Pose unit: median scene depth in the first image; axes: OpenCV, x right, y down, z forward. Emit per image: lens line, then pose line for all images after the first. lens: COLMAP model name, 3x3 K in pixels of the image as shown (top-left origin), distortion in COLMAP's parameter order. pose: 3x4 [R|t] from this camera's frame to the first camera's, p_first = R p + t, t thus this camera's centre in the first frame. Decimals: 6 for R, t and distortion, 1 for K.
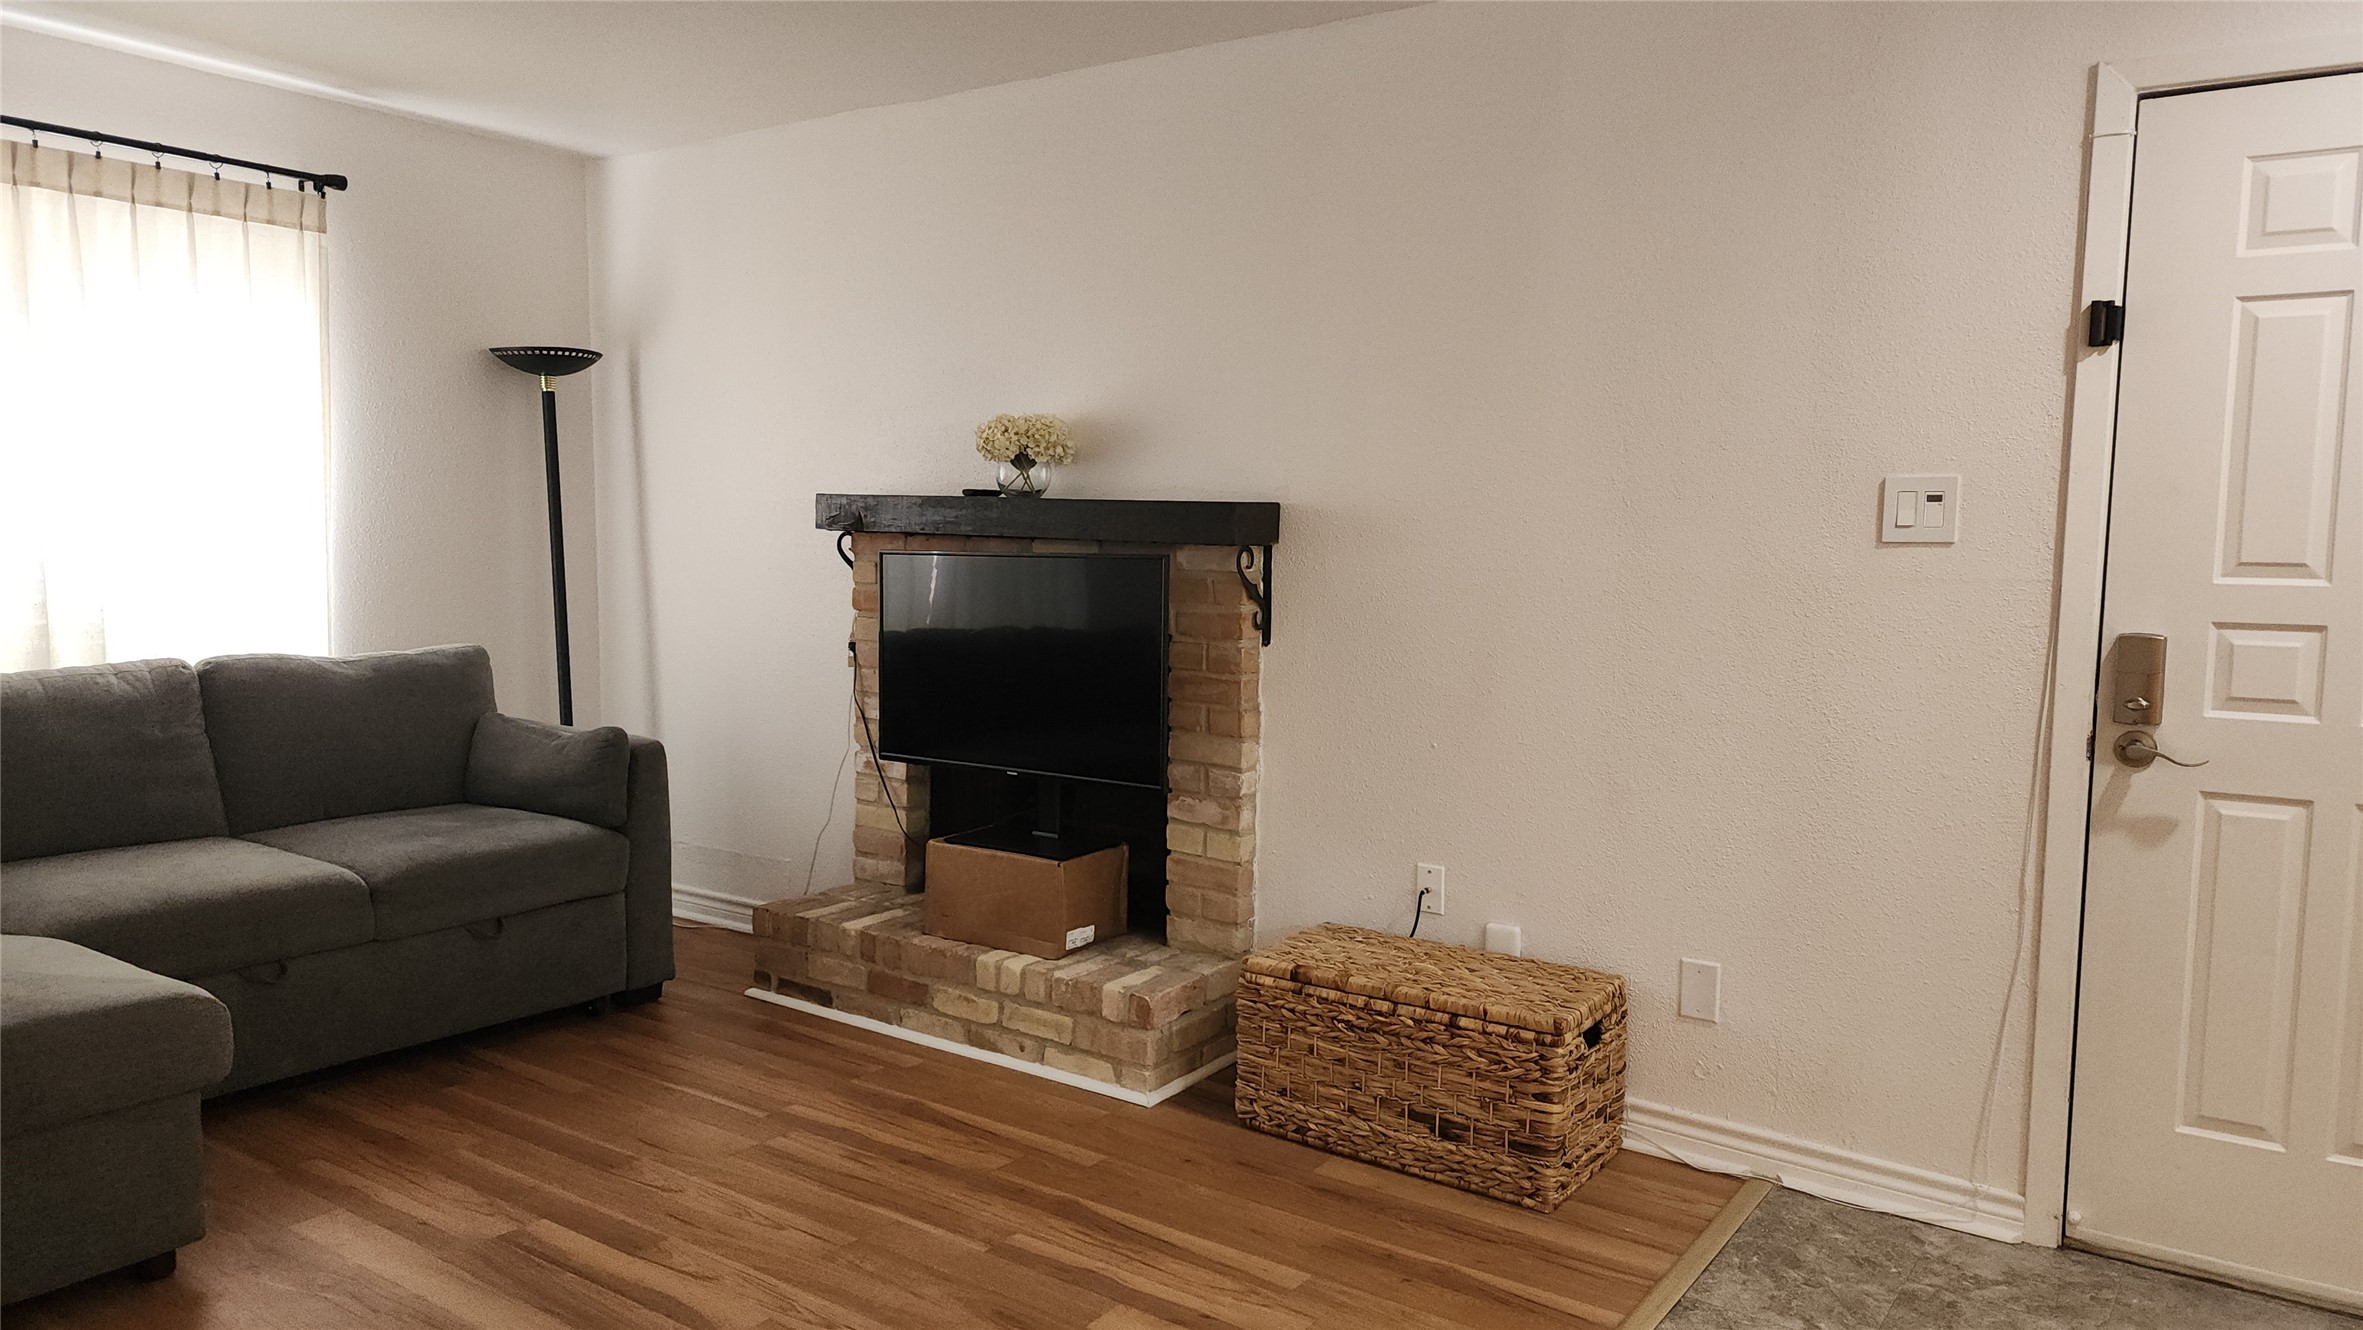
lens RADIAL K [[1534.2, 0, 1170.8], [0, 1534.2, 675.1], [0, 0, 1]] dist [0.088767, -0.105059]
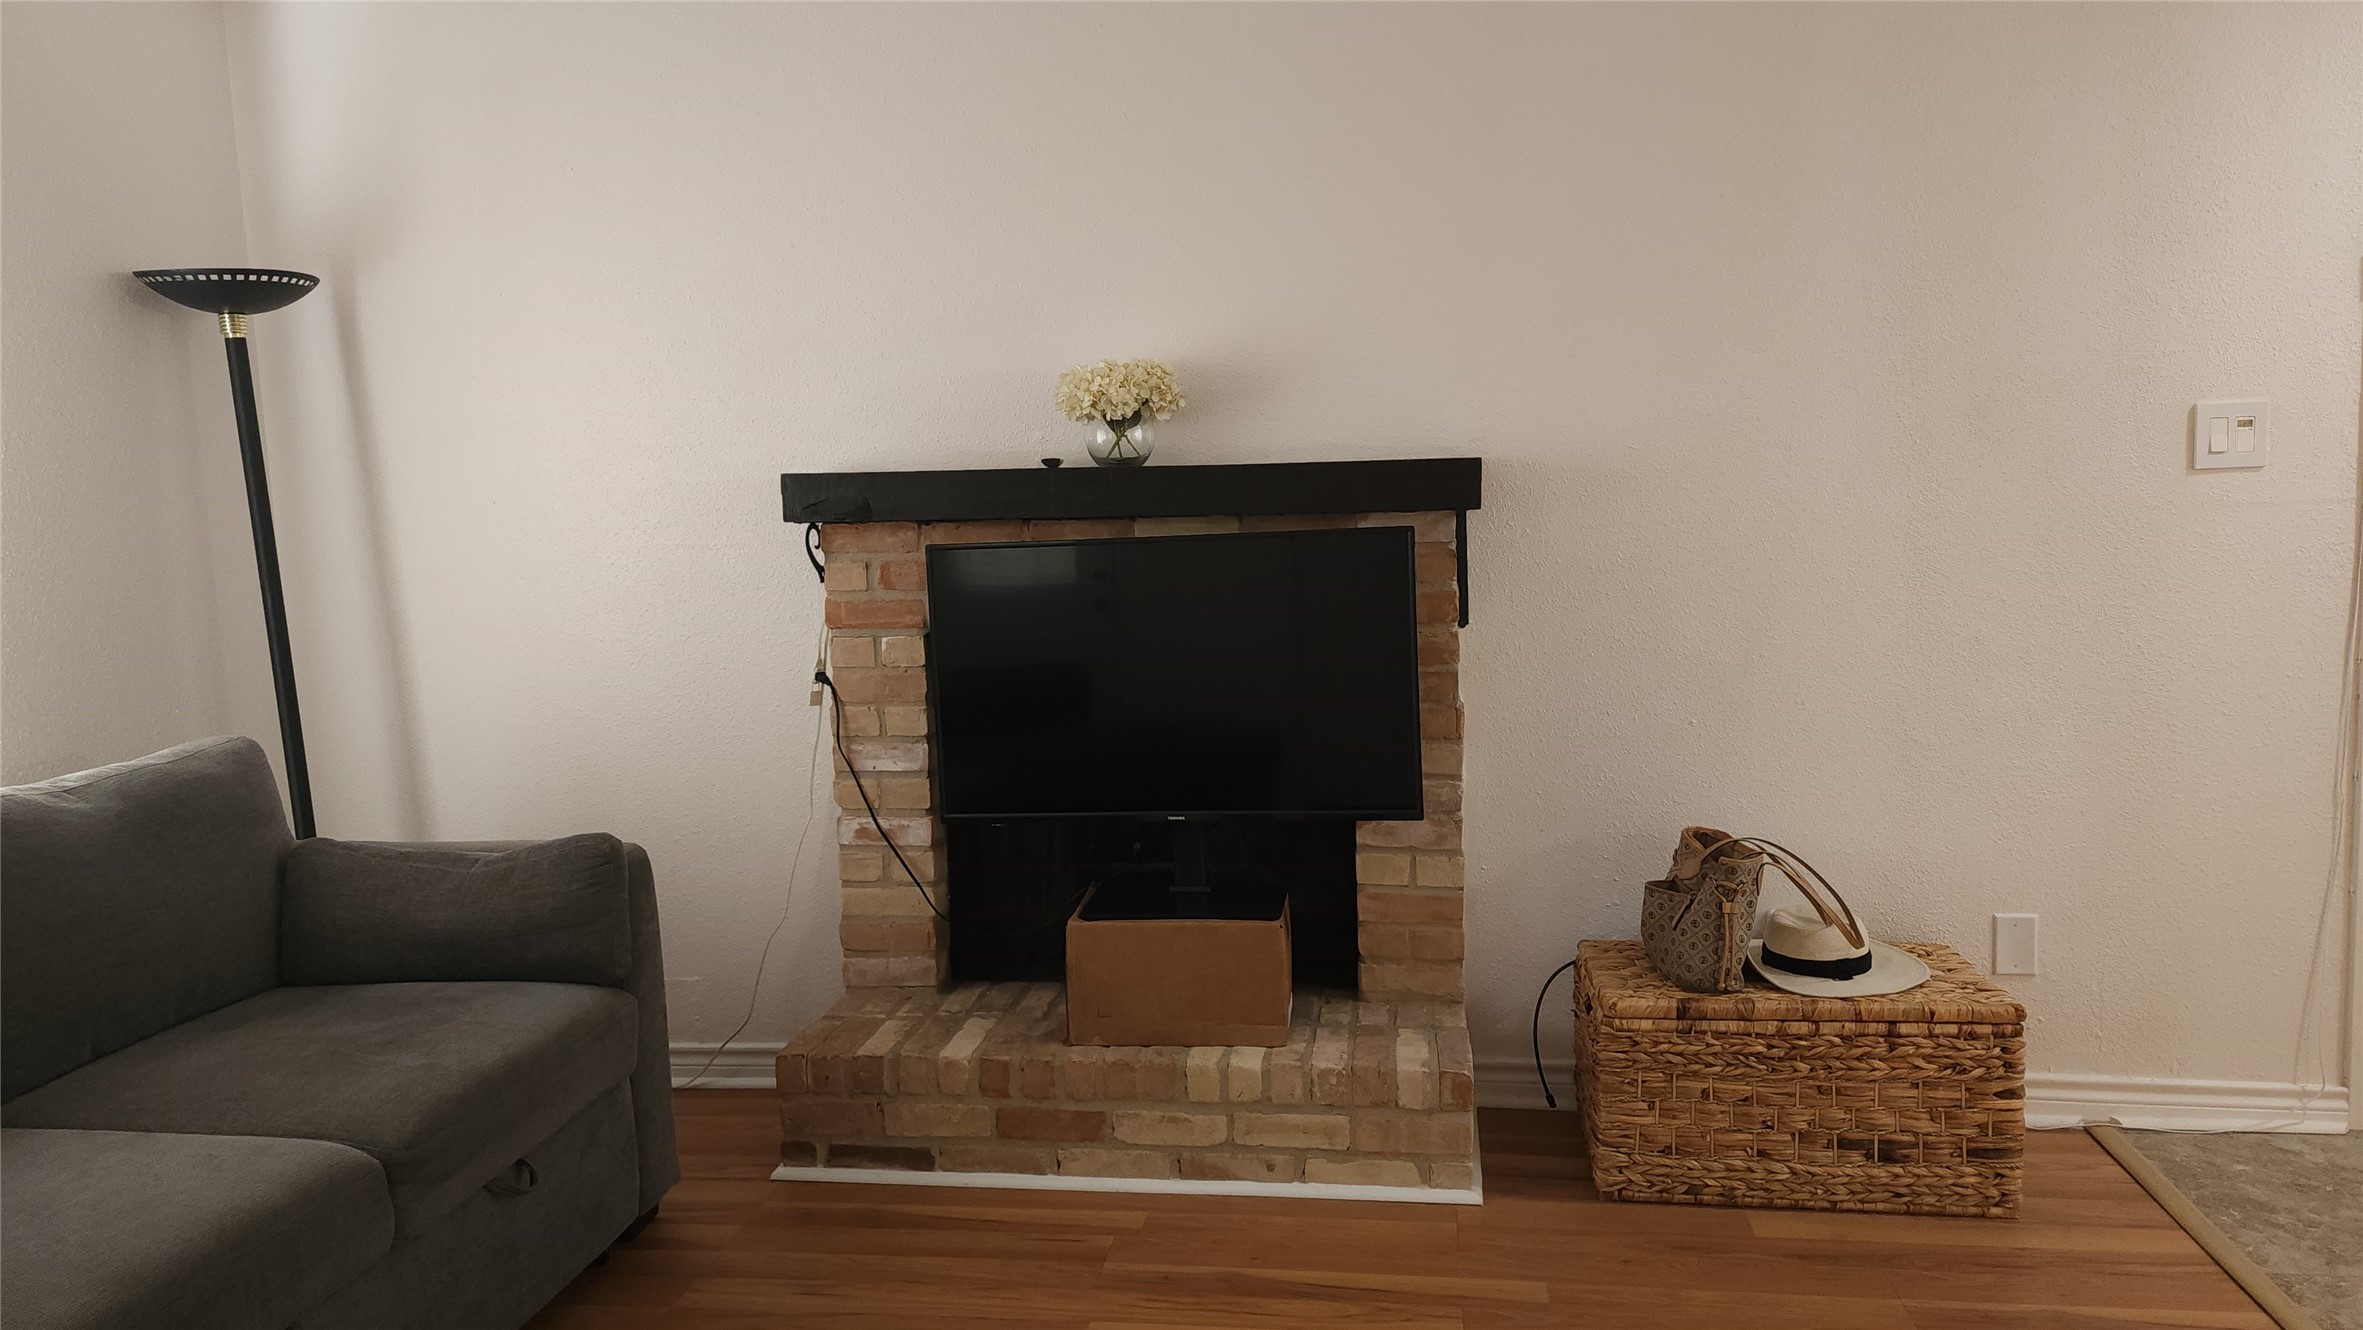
lens RADIAL K [[1547.0, 0, 1177.7], [0, 1547.0, 649.2], [0, 0, 1]] dist [0.061392, -0.057140]
pose [[0.892411, -0.092005, 0.441744, -0.459235], [0.089584, 0.995630, 0.026388, -0.043883], [-0.442241, 0.016025, 0.896753, 0.307199]]
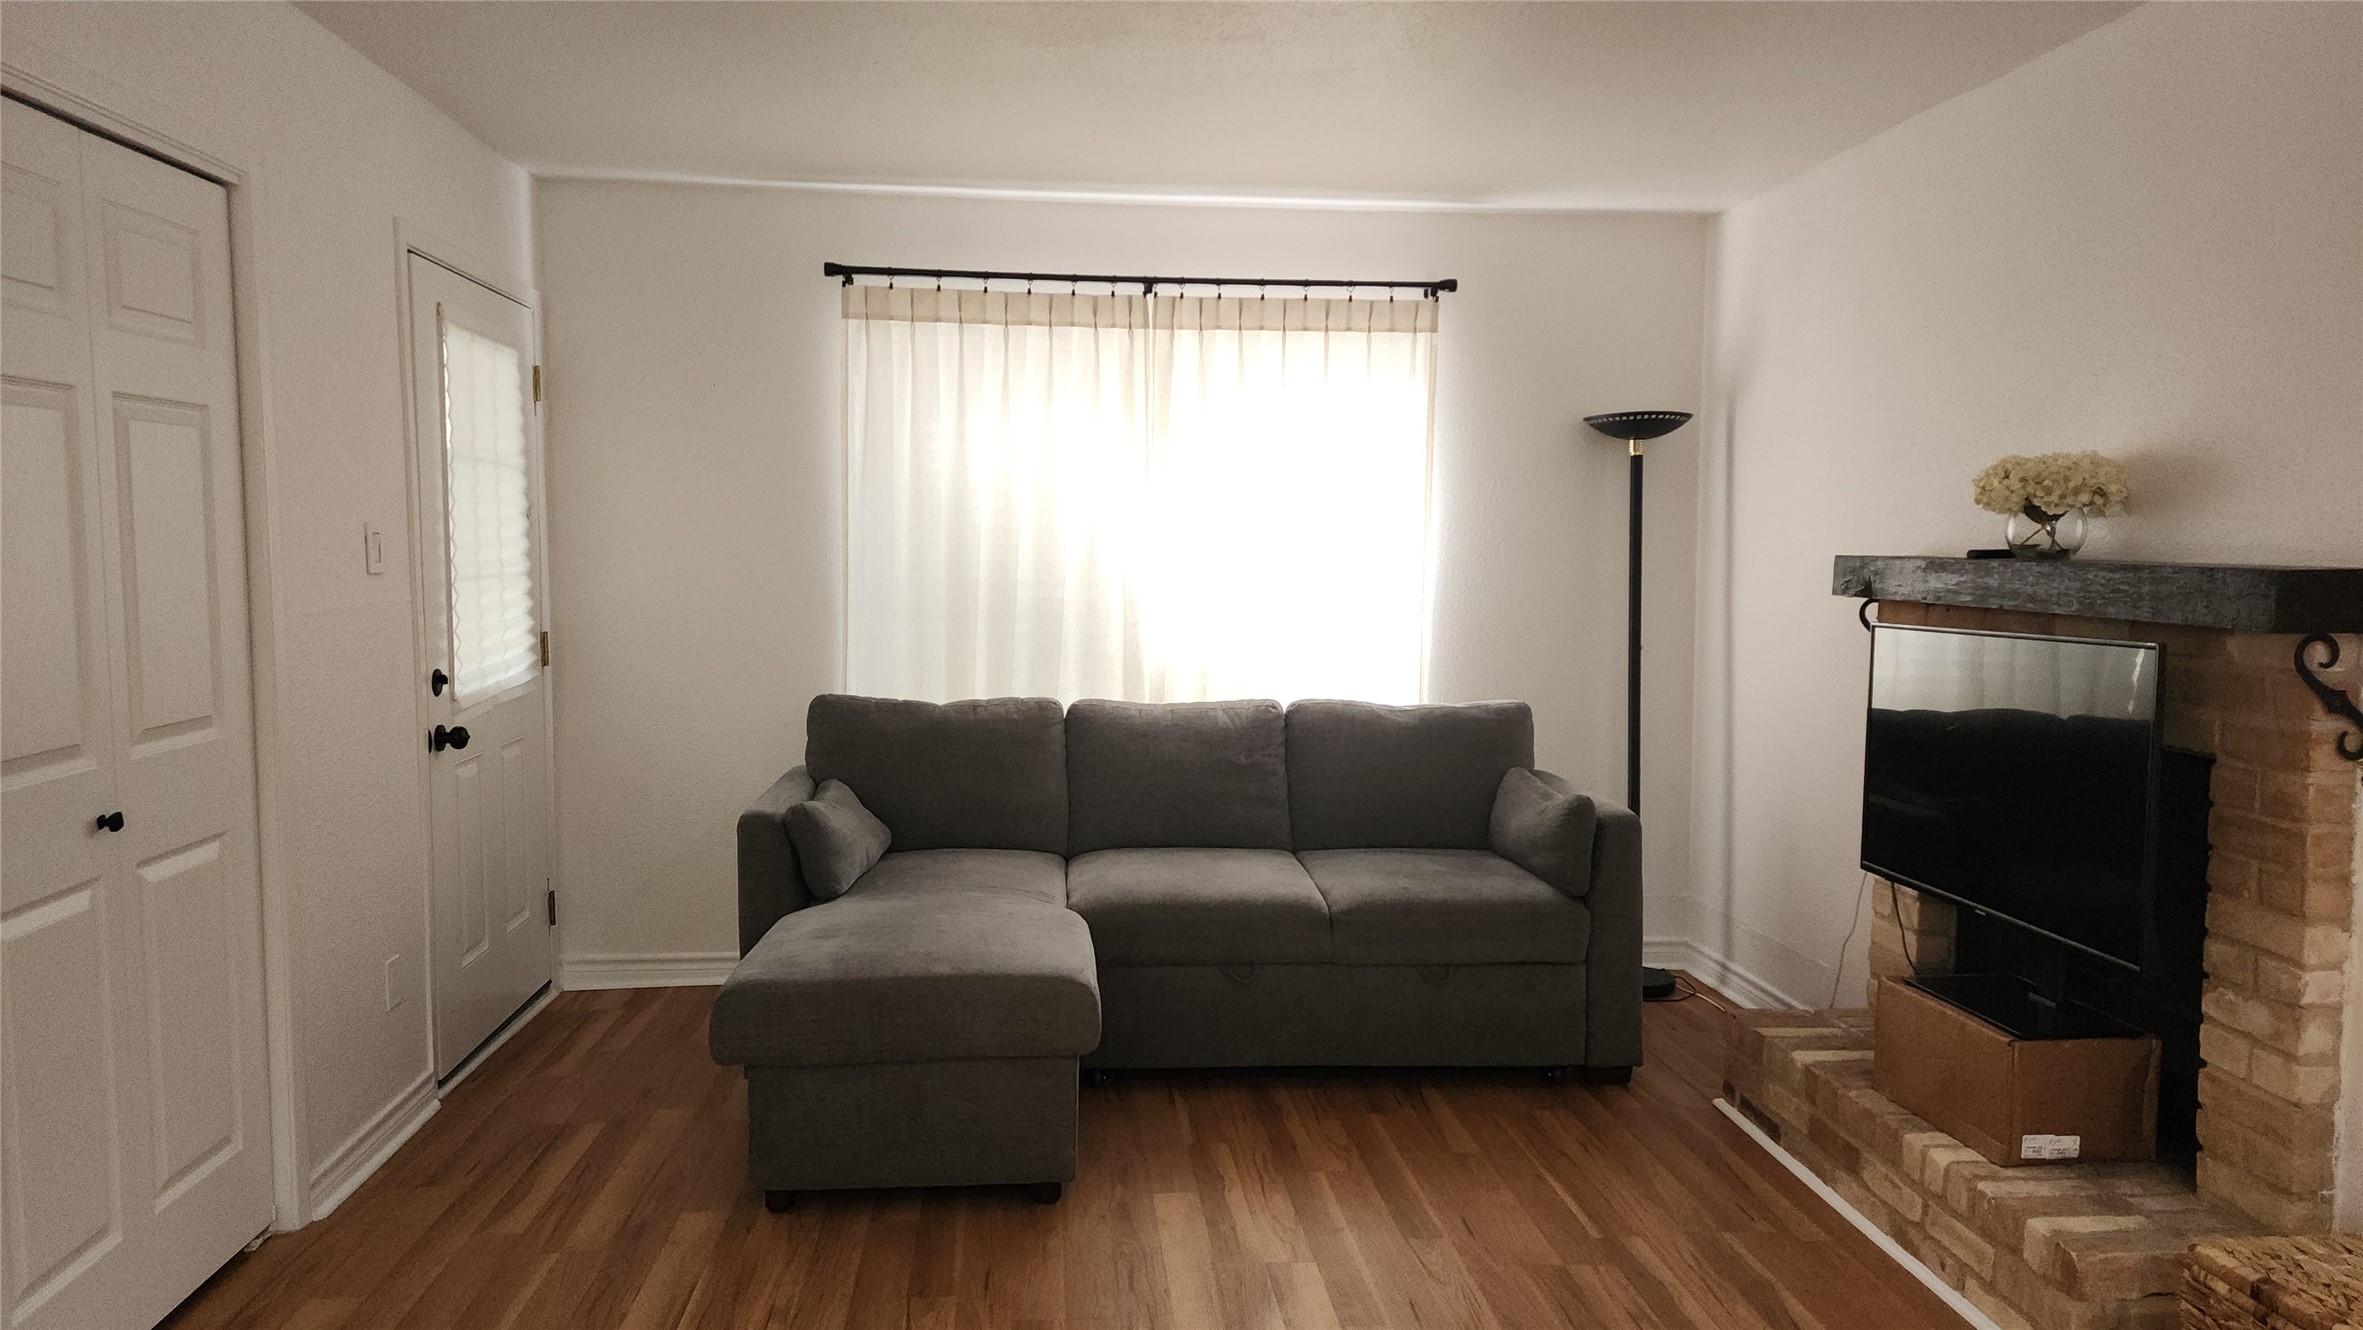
lens RADIAL K [[1543.8, 0, 1185.5], [0, 1543.8, 650.5], [0, 0, 1]] dist [0.066420, -0.064227]
pose [[0.637447, 0.039241, -0.769494, 0.256485], [-0.070850, 0.997456, -0.007826, -0.035508], [0.767230, 0.059508, 0.638606, 0.178706]]
